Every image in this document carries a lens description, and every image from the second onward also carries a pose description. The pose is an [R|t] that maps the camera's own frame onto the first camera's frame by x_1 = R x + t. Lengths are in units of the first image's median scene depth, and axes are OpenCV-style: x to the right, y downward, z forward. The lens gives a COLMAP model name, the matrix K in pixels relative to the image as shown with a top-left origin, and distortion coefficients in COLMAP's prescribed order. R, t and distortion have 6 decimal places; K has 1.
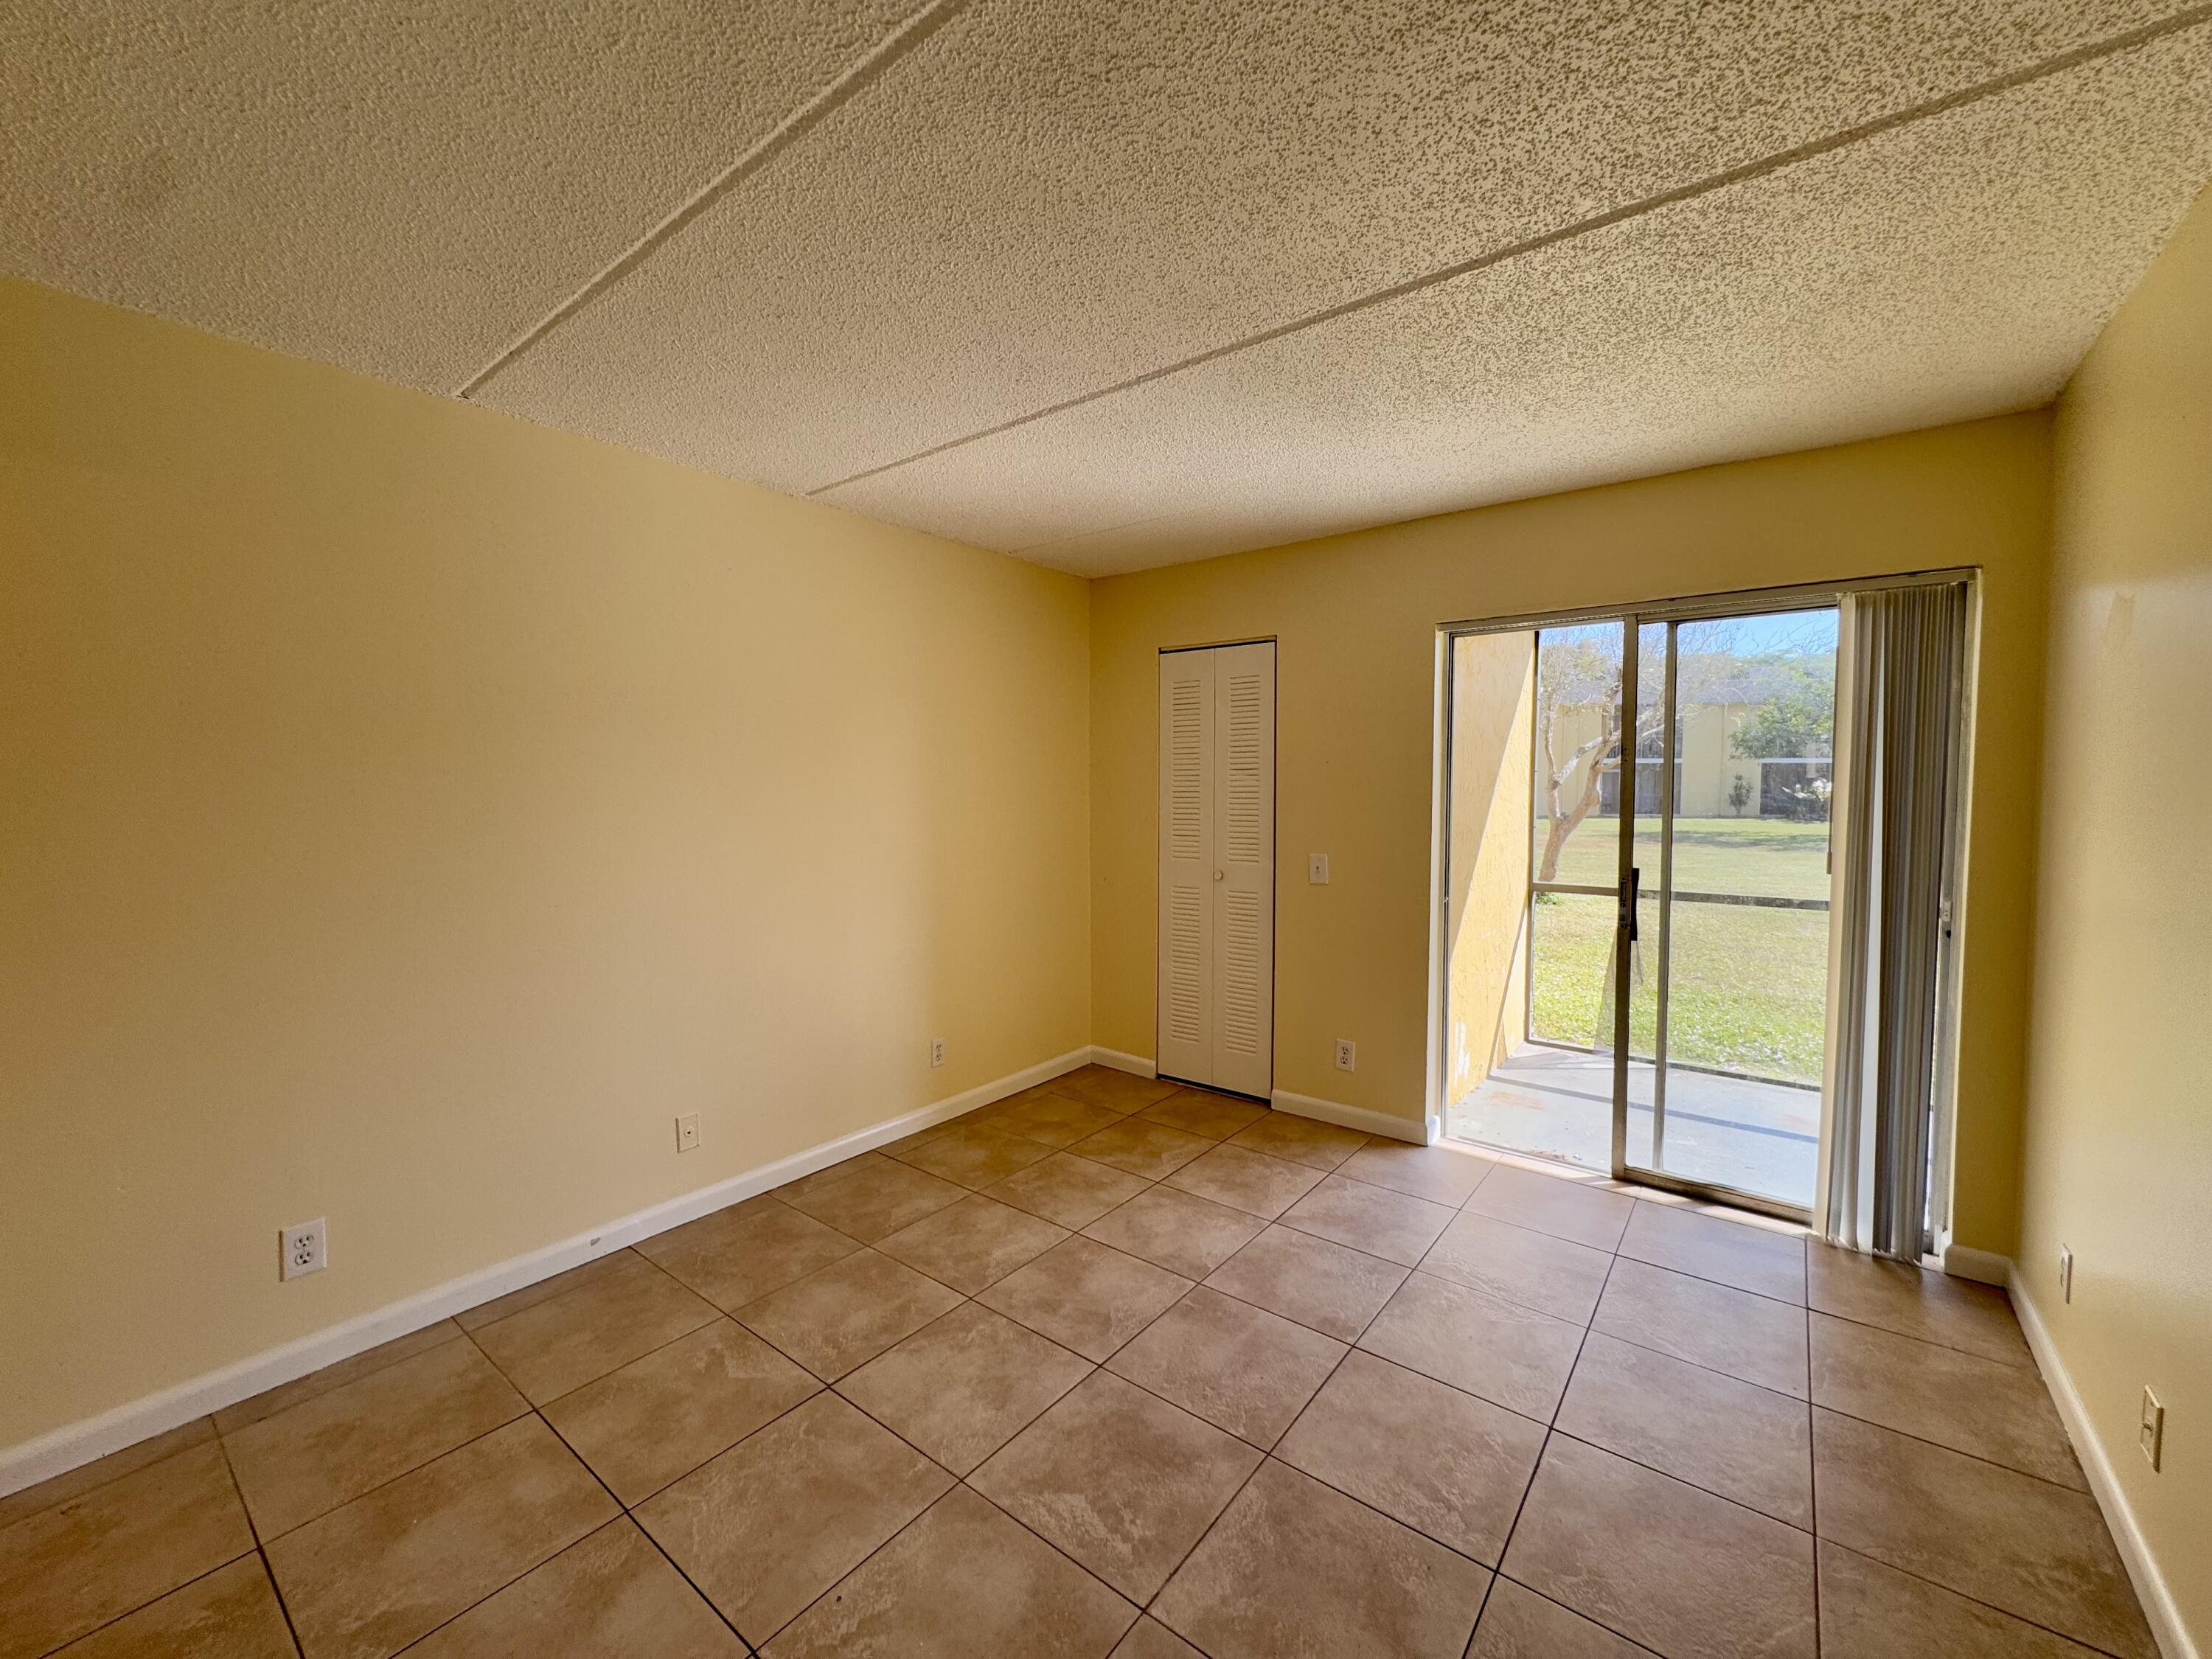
lens RADIAL K [[884.0, 0, 1101.8], [0, 884.0, 821.2], [0, 0, 1]] dist [-0.002892, 0.000676]
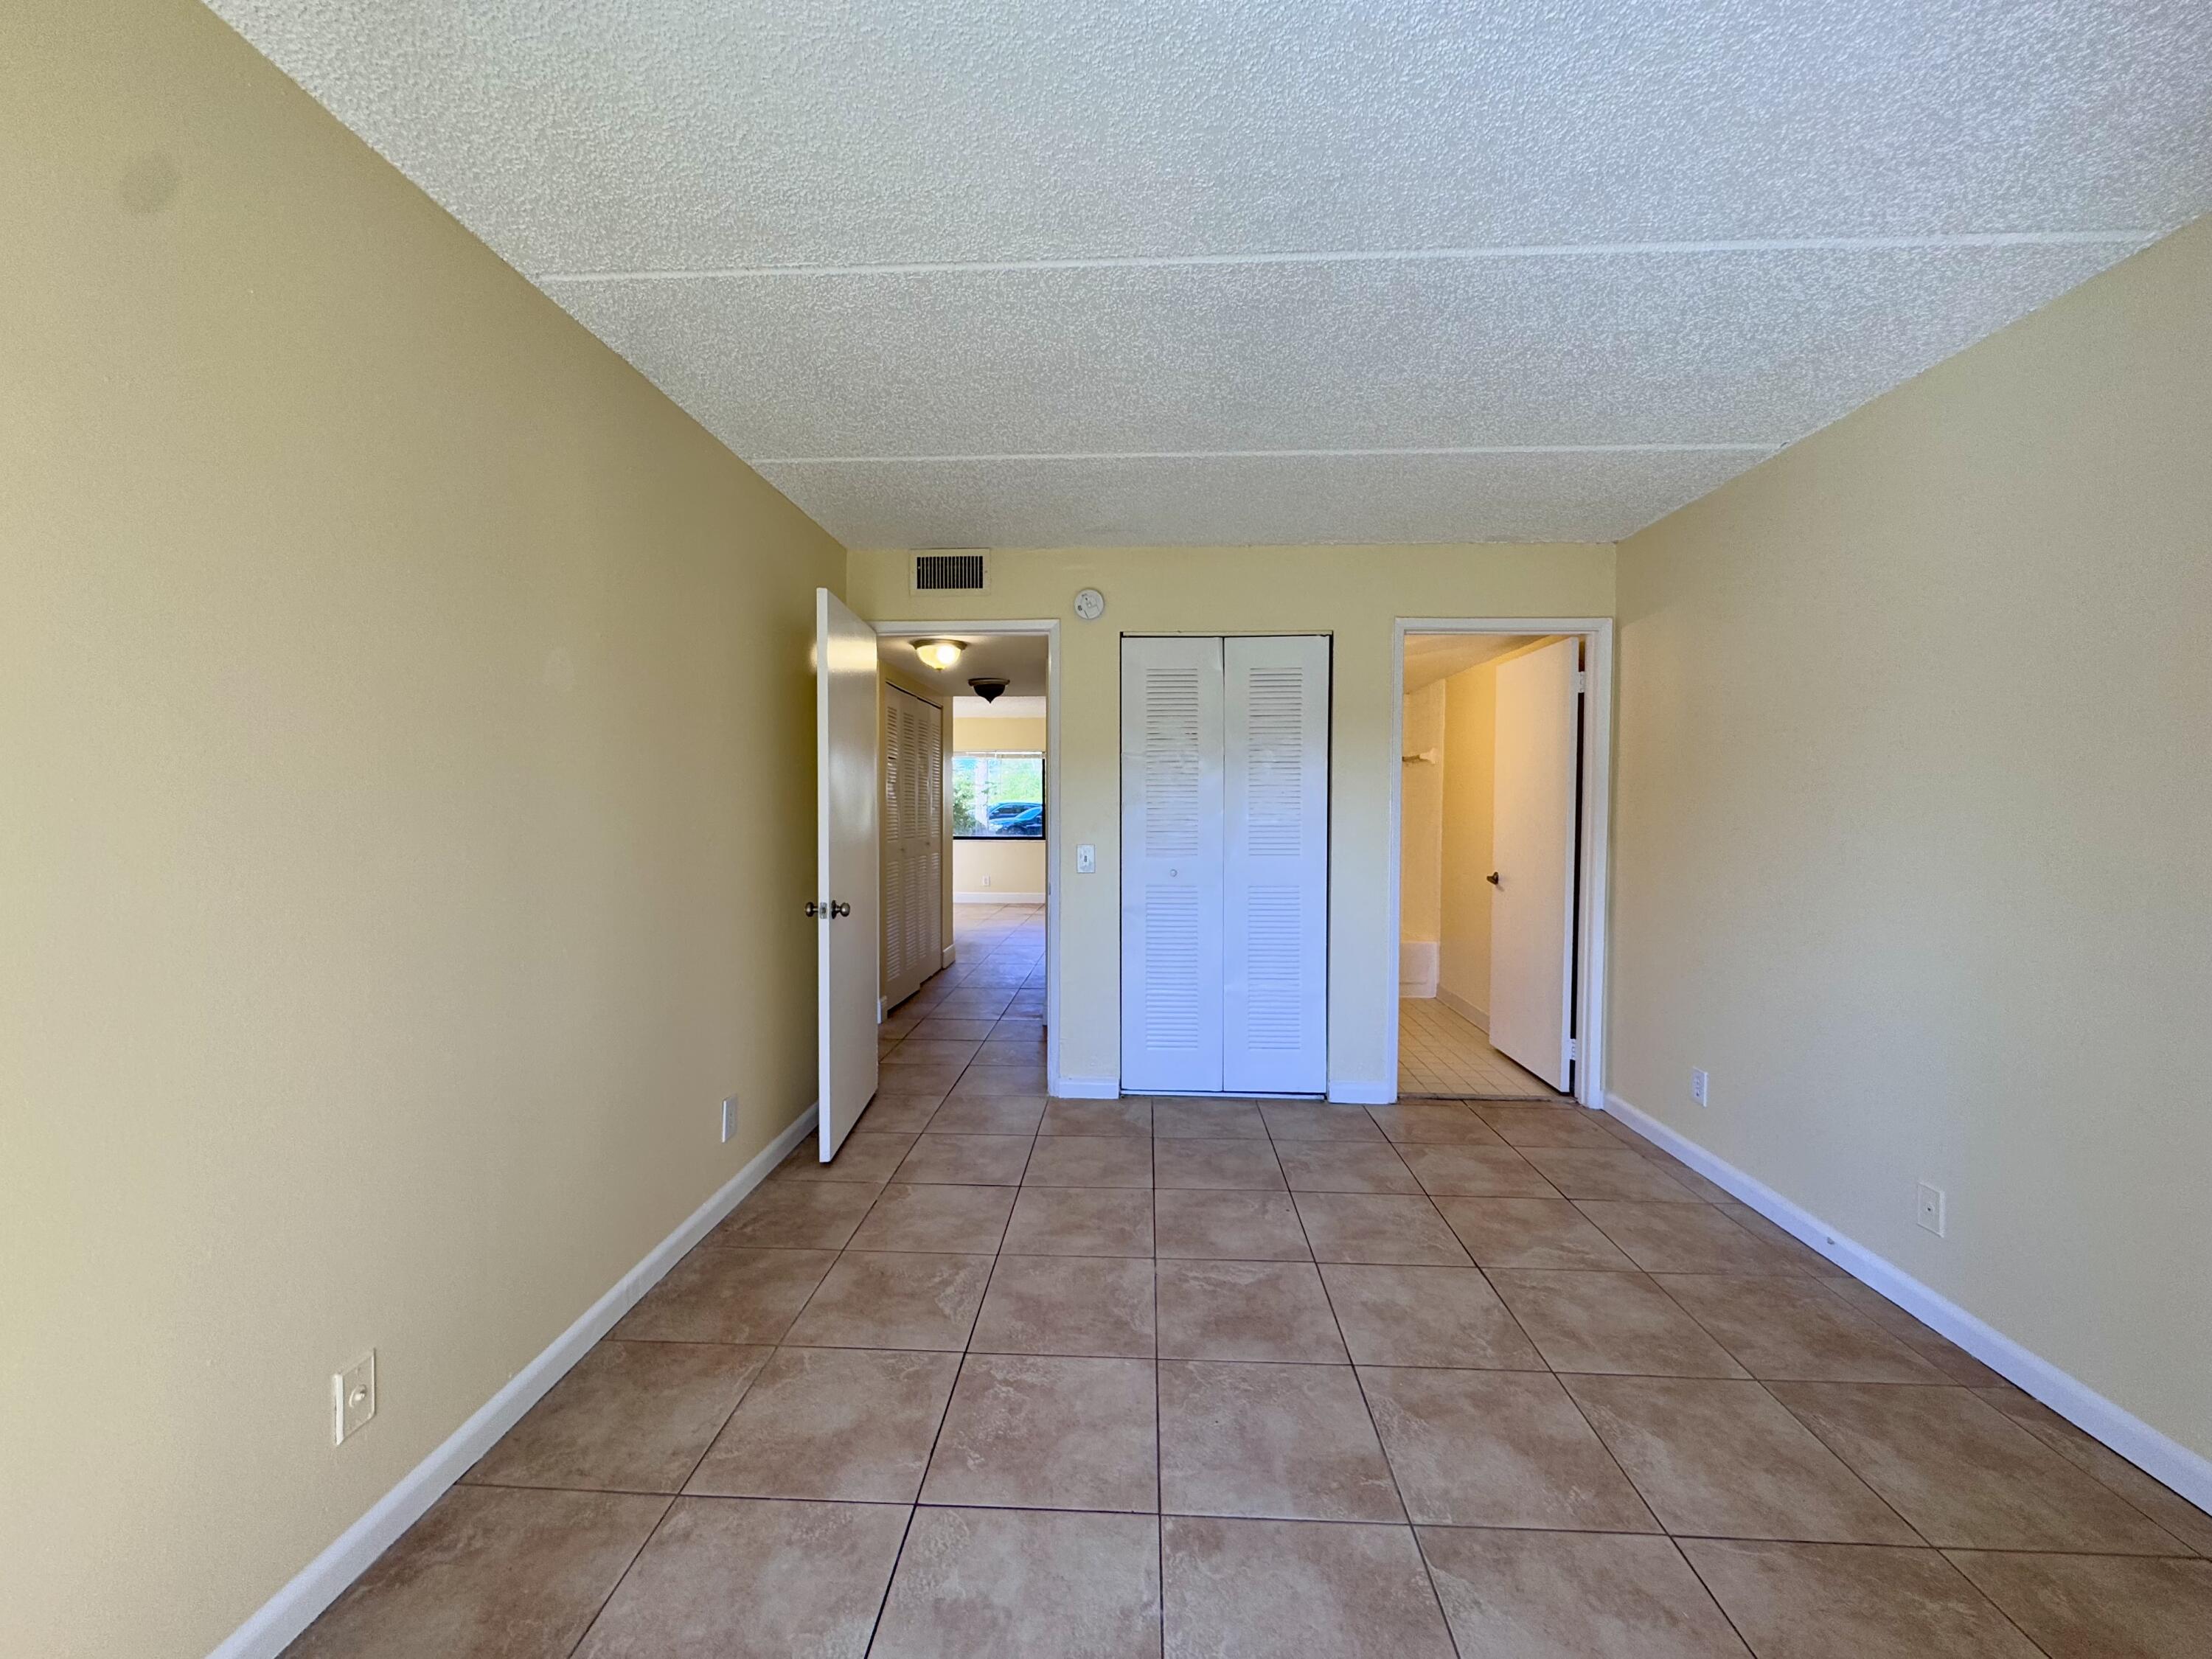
lens RADIAL K [[884.0, 0, 1105.7], [0, 884.0, 824.7], [0, 0, 1]] dist [-0.002892, 0.000676]
pose [[-0.815507, 0.011046, -0.578642, 0.665008], [-0.028916, 0.997791, 0.059800, -0.013355], [0.578024, 0.065499, -0.813386, 1.382231]]
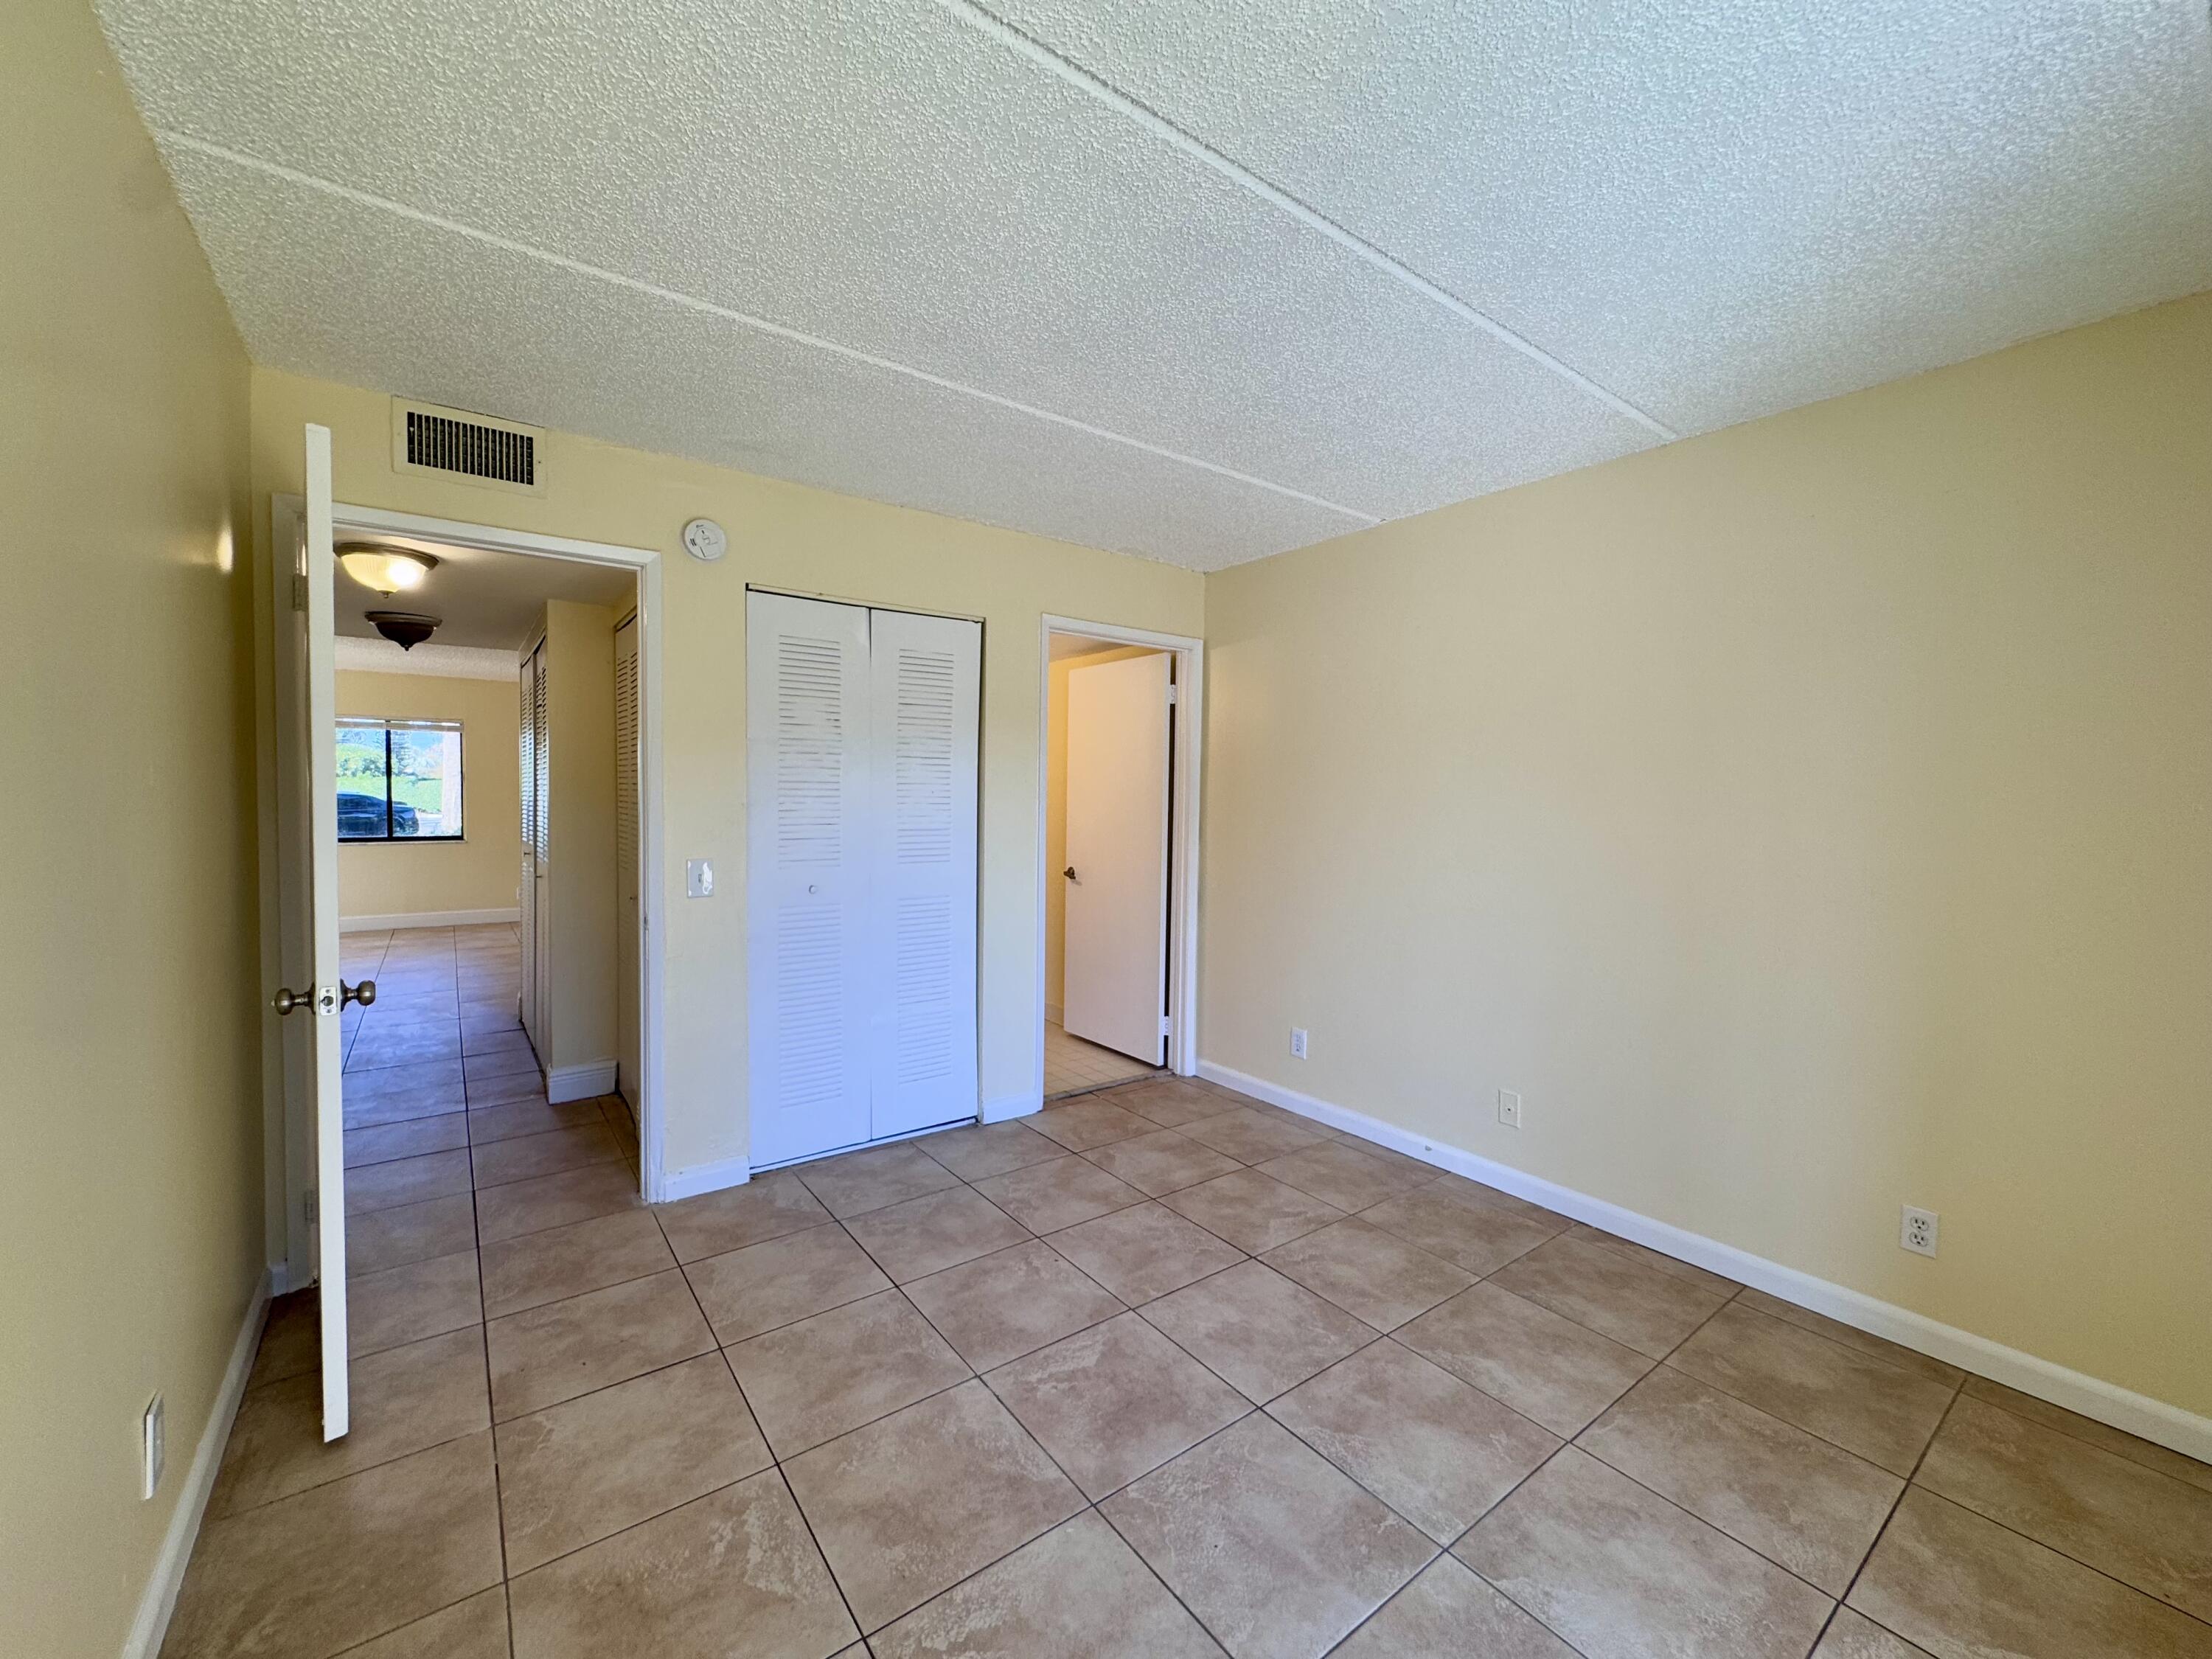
lens RADIAL K [[884.0, 0, 1105.1], [0, 884.0, 825.4], [0, 0, 1]] dist [-0.002892, 0.000676]
pose [[-0.260627, 0.030543, -0.964956, 0.784332], [-0.054664, 0.997429, 0.046335, -0.012913], [0.963891, 0.064824, -0.258287, 0.909816]]
